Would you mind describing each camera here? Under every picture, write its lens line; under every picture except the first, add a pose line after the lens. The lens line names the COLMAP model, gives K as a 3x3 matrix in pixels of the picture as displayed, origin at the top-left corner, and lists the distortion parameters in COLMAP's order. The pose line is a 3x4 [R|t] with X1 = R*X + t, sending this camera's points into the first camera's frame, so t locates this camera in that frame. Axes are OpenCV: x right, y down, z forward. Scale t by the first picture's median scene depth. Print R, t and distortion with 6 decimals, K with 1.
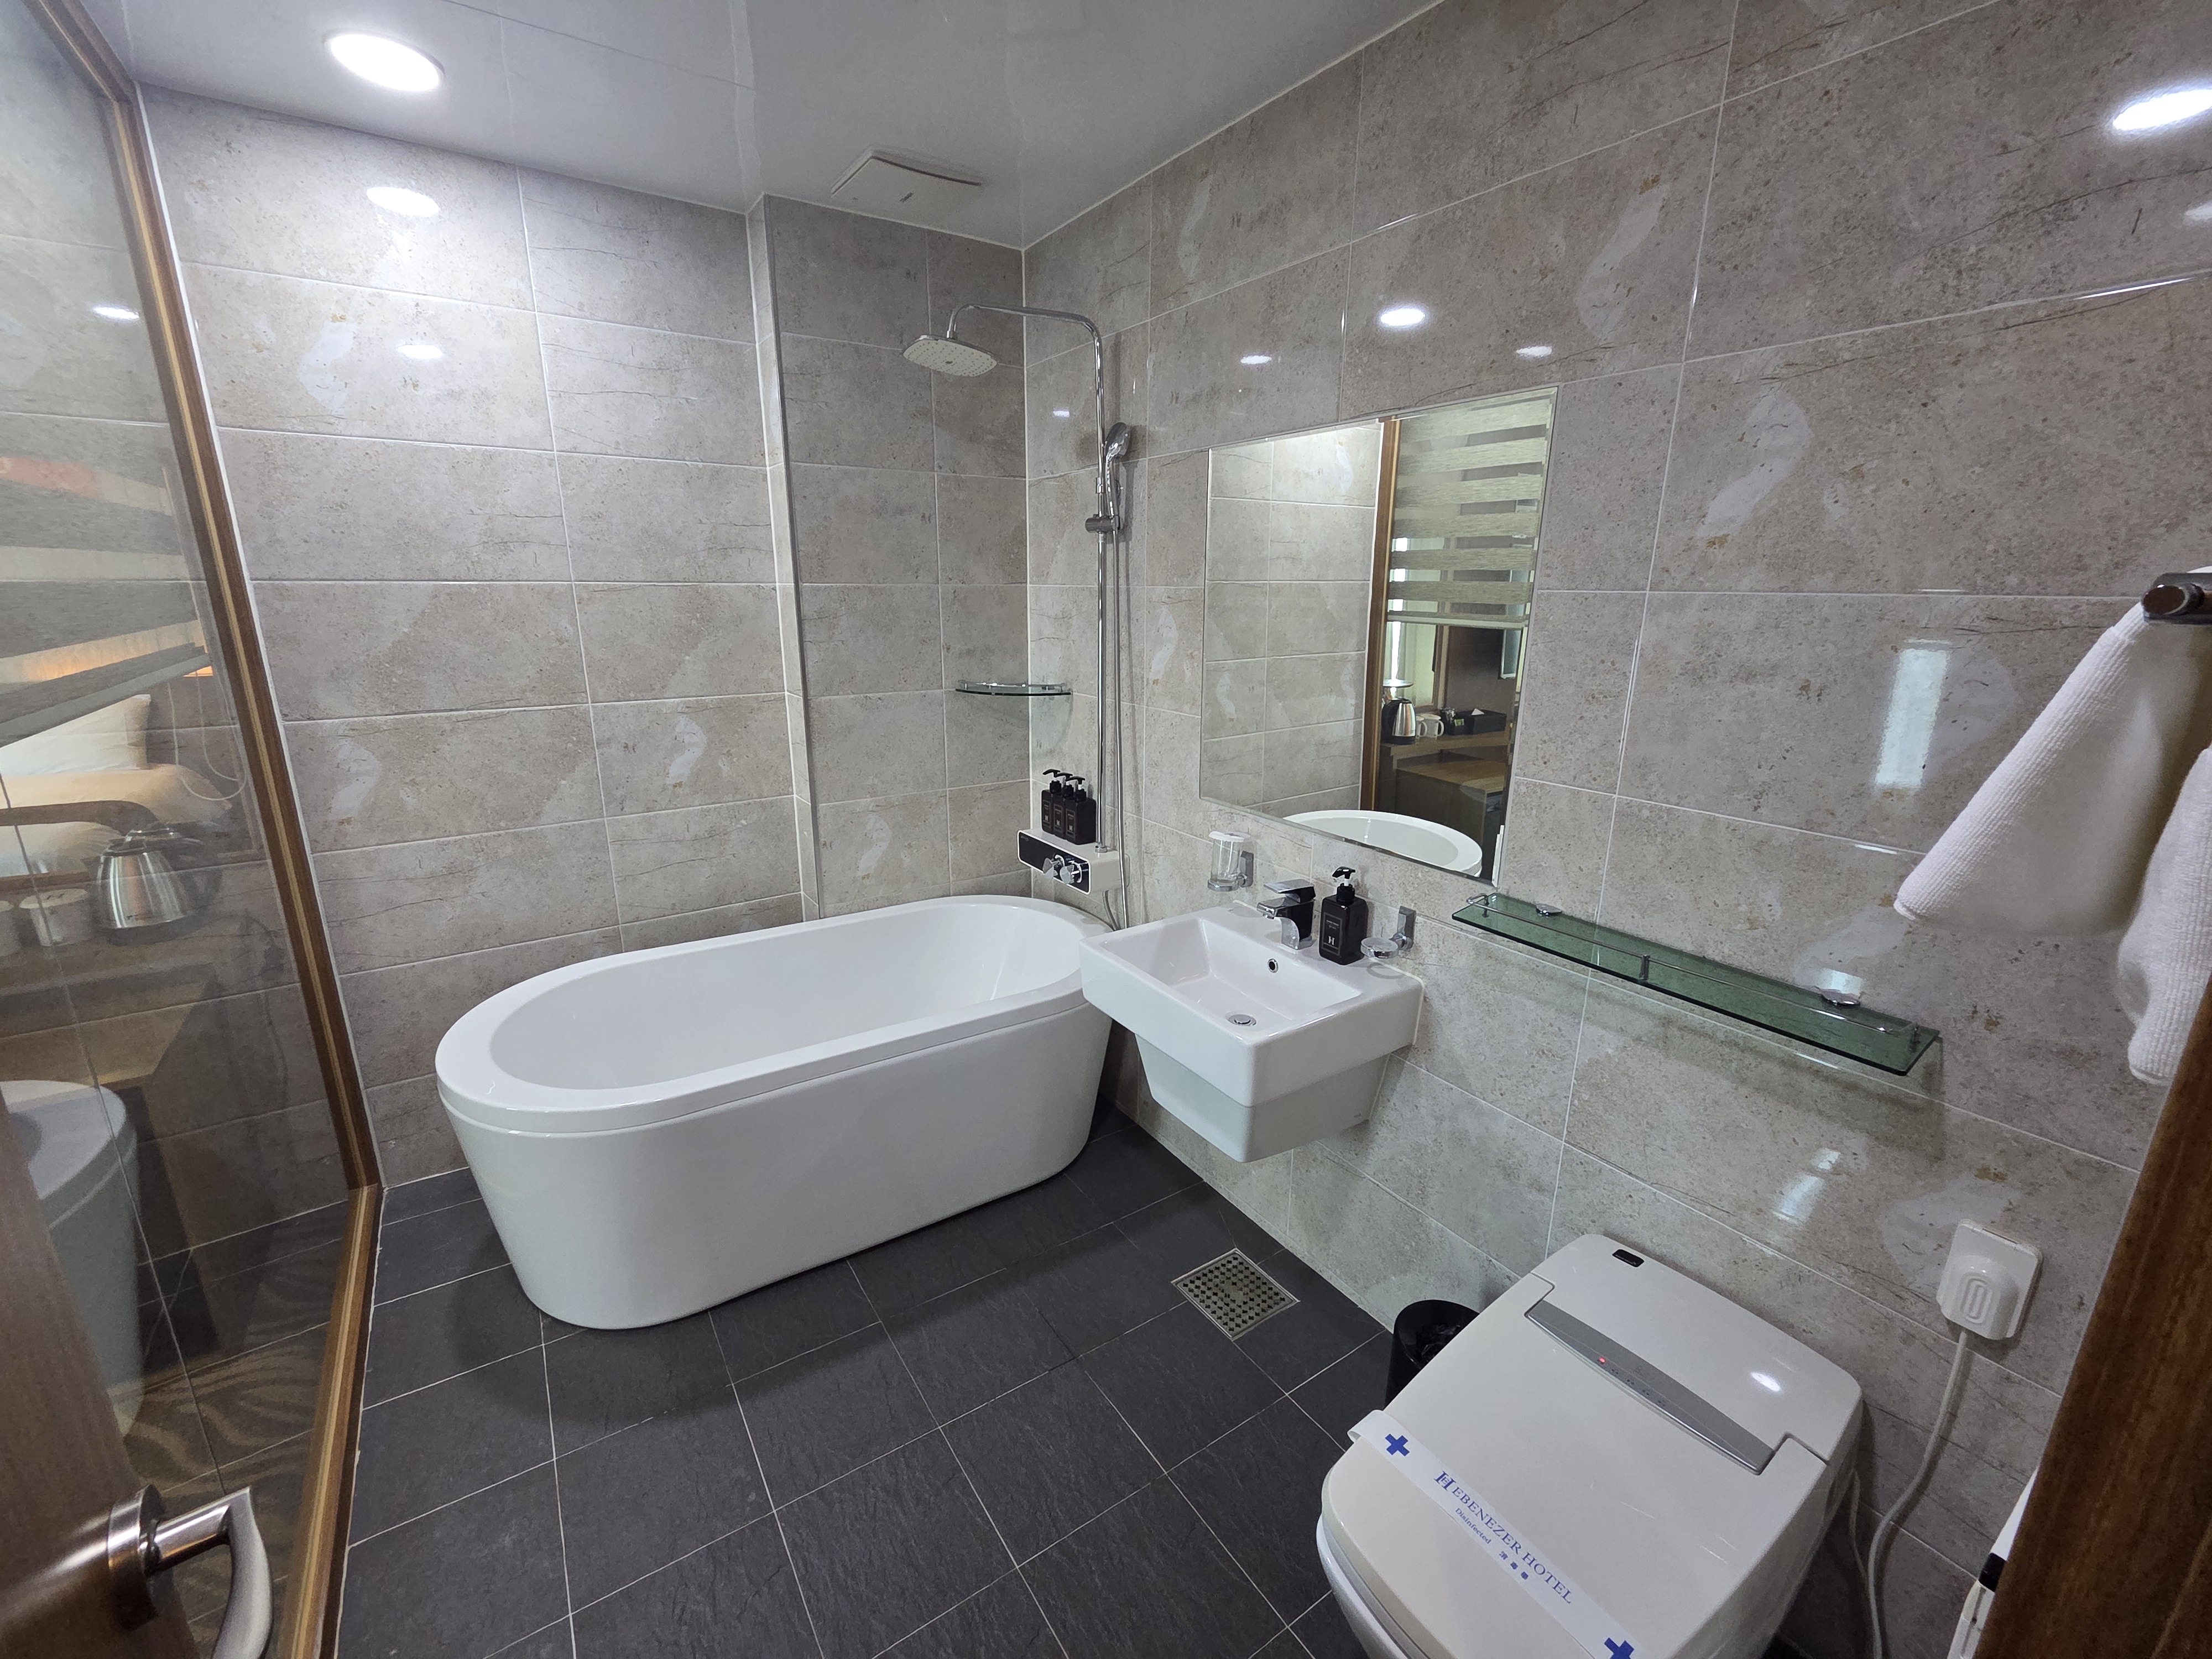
lens RADIAL K [[912.7, 0, 1104.4], [0, 912.7, 828.4], [0, 0, 1]] dist [-0.000494, 0.000237]
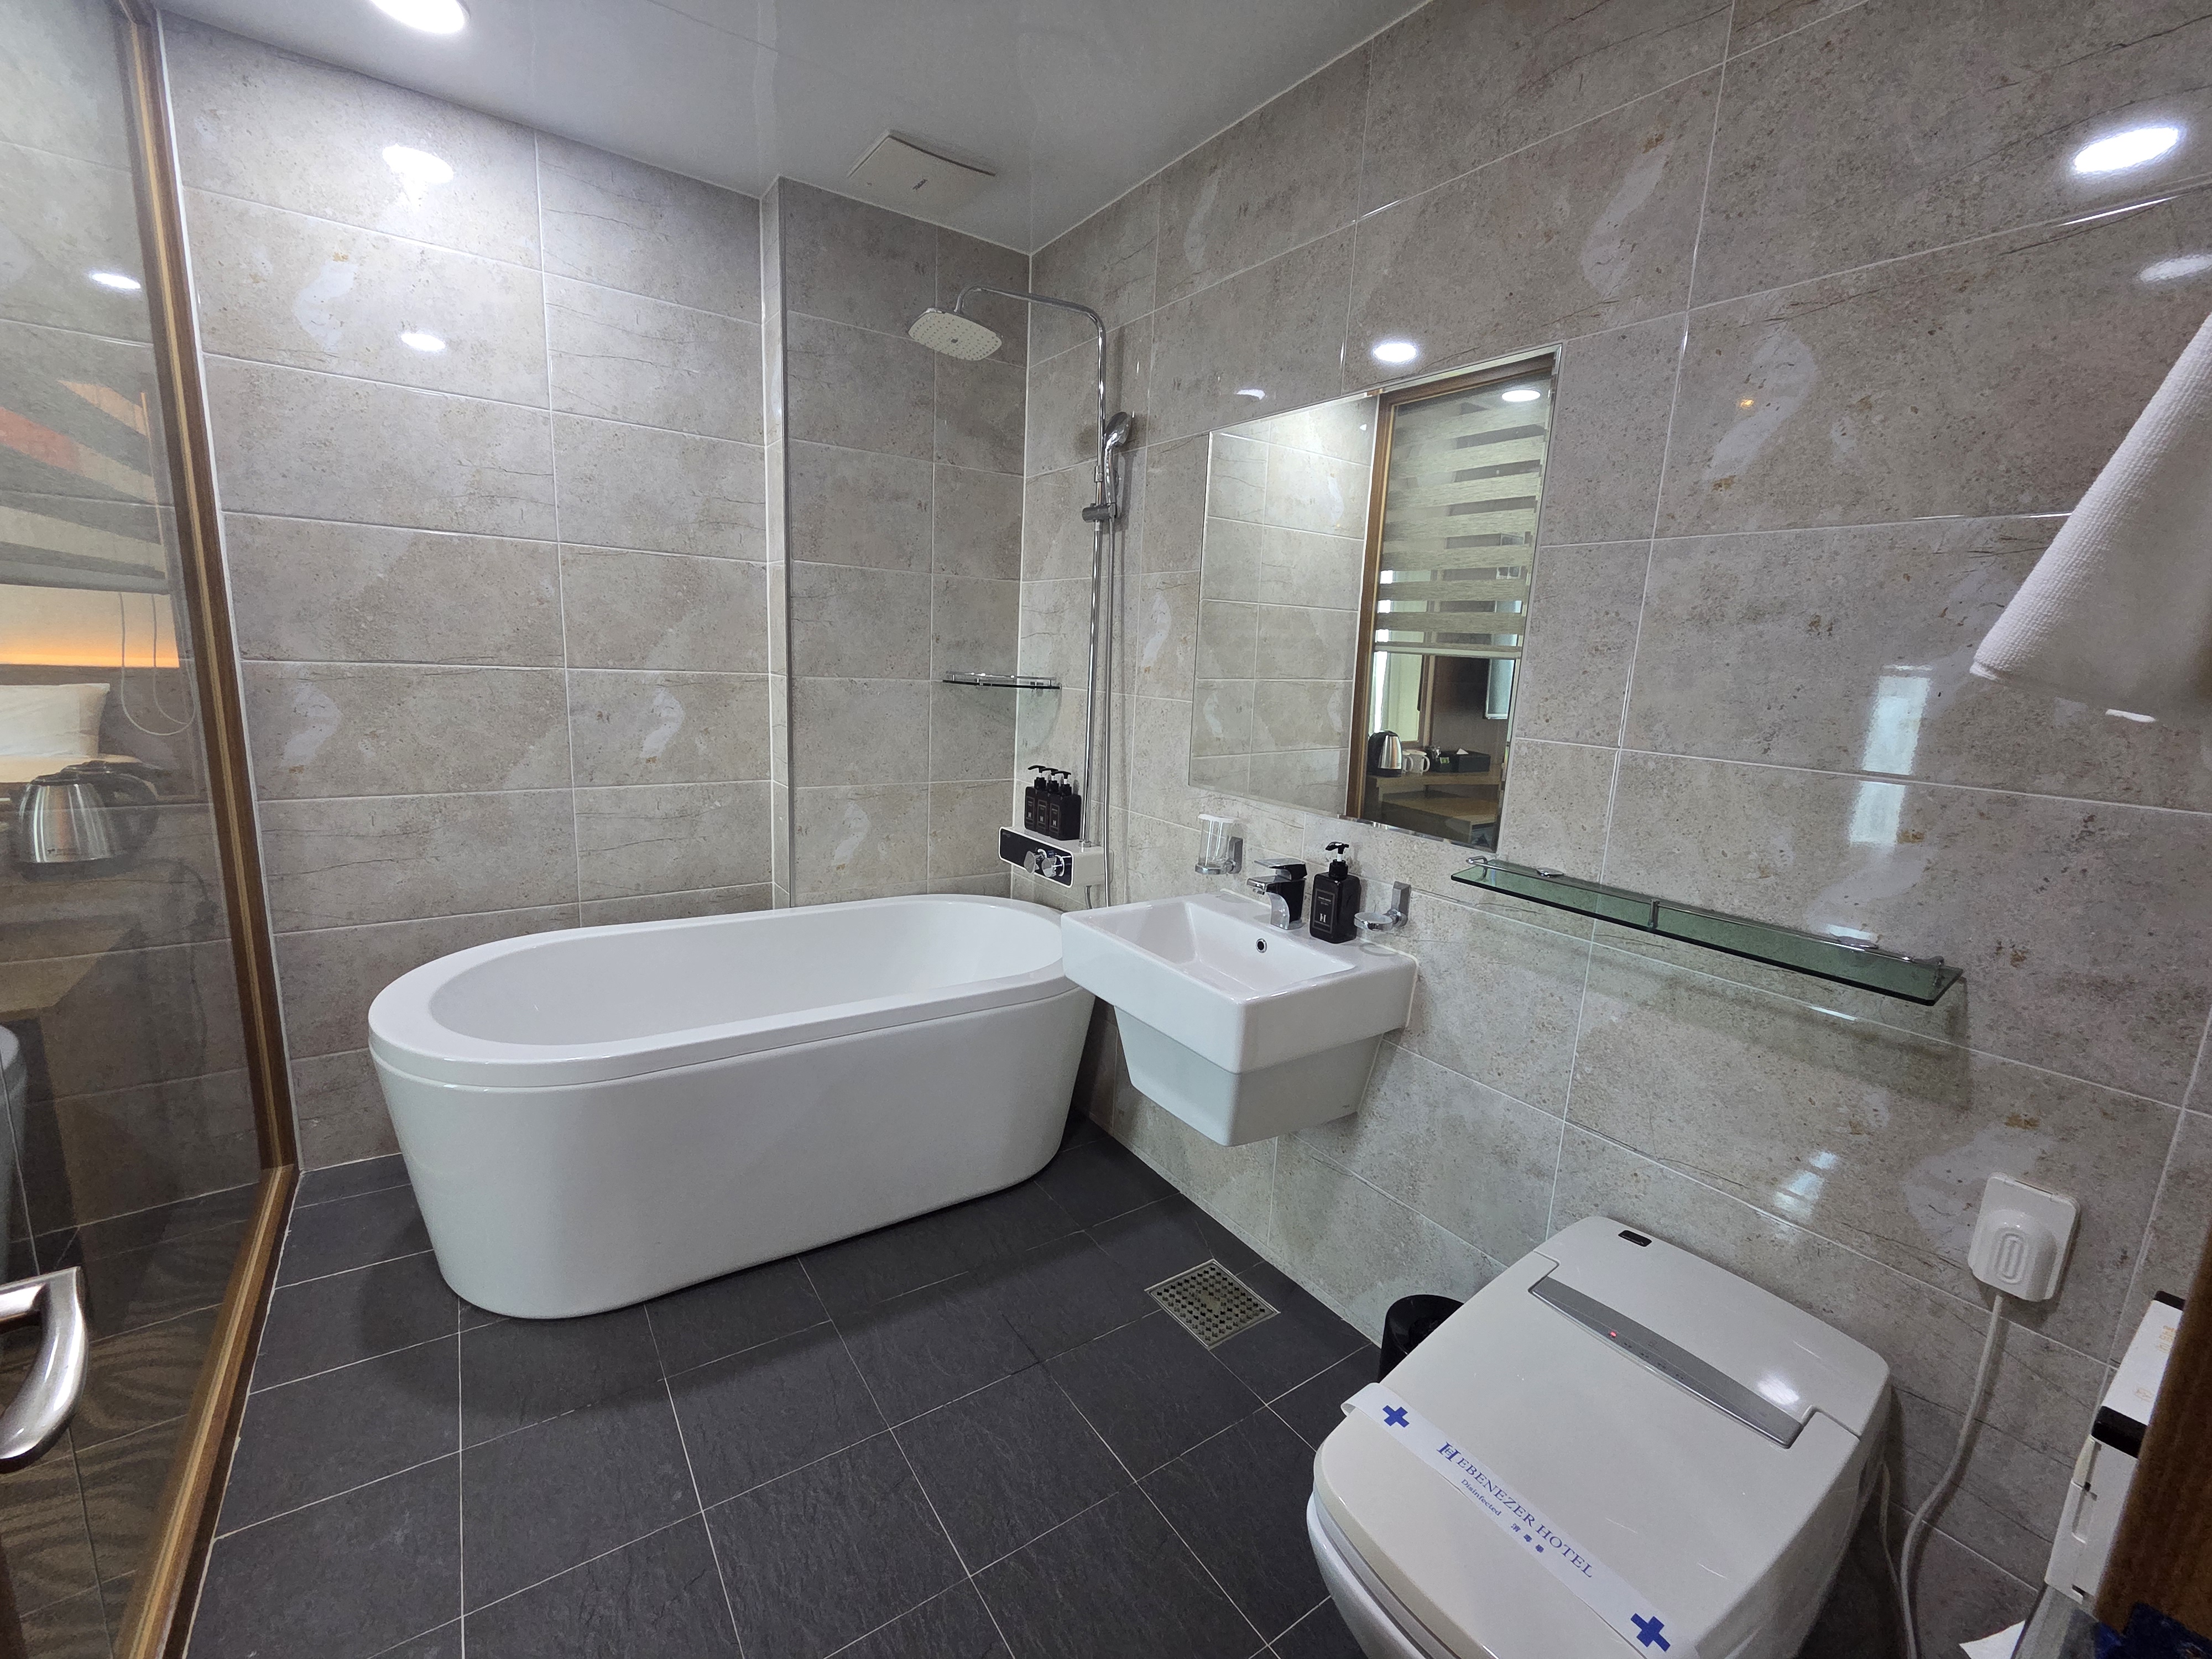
lens RADIAL K [[912.7, 0, 1104.7], [0, 912.7, 825.5], [0, 0, 1]] dist [-0.000494, 0.000237]
pose [[0.998990, 0.037814, 0.024255, -0.010228], [-0.035932, 0.996624, -0.073825, 0.110518], [-0.026965, 0.072879, 0.996976, 0.035586]]
